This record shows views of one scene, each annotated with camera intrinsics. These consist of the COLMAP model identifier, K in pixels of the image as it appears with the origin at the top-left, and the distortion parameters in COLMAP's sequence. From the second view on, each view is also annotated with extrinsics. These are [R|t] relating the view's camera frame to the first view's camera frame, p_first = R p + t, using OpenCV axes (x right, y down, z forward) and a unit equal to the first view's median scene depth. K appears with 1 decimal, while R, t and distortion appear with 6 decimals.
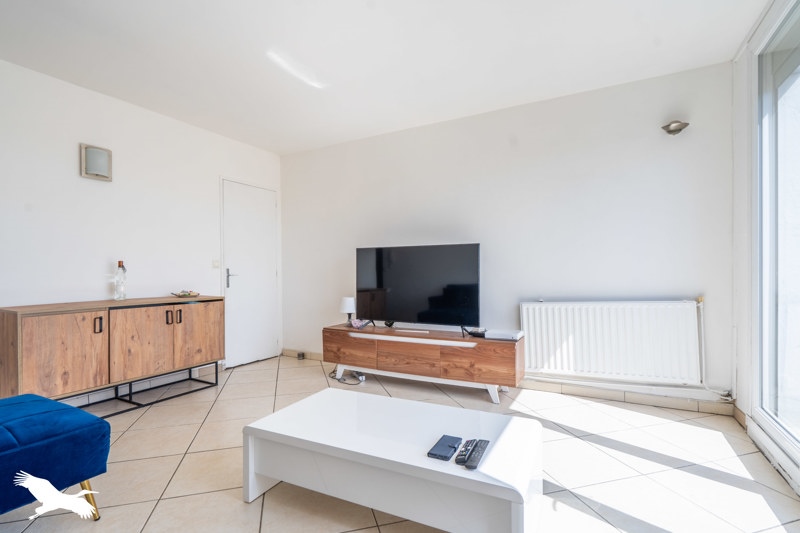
lens RADIAL K [[402.7, 0, 400.0], [0, 402.7, 266.5], [0, 0, 1]] dist [-0.003318, -0.000383]
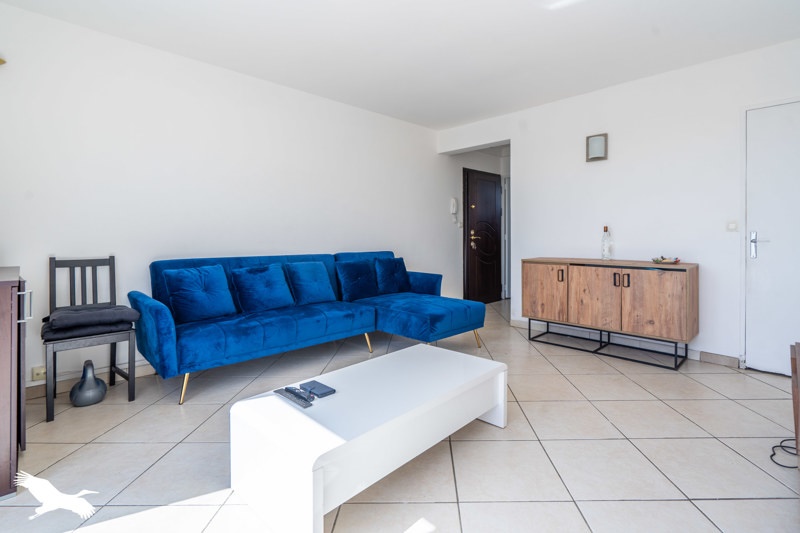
lens RADIAL K [[370.5, 0, 398.5], [0, 370.5, 234.2], [0, 0, 1]] dist [-0.000153, -0.000023]
pose [[-0.311658, -0.001709, -0.950193, 0.559978], [0.009647, 0.999941, -0.004962, 0.008830], [0.950145, -0.010713, -0.311623, 0.829960]]
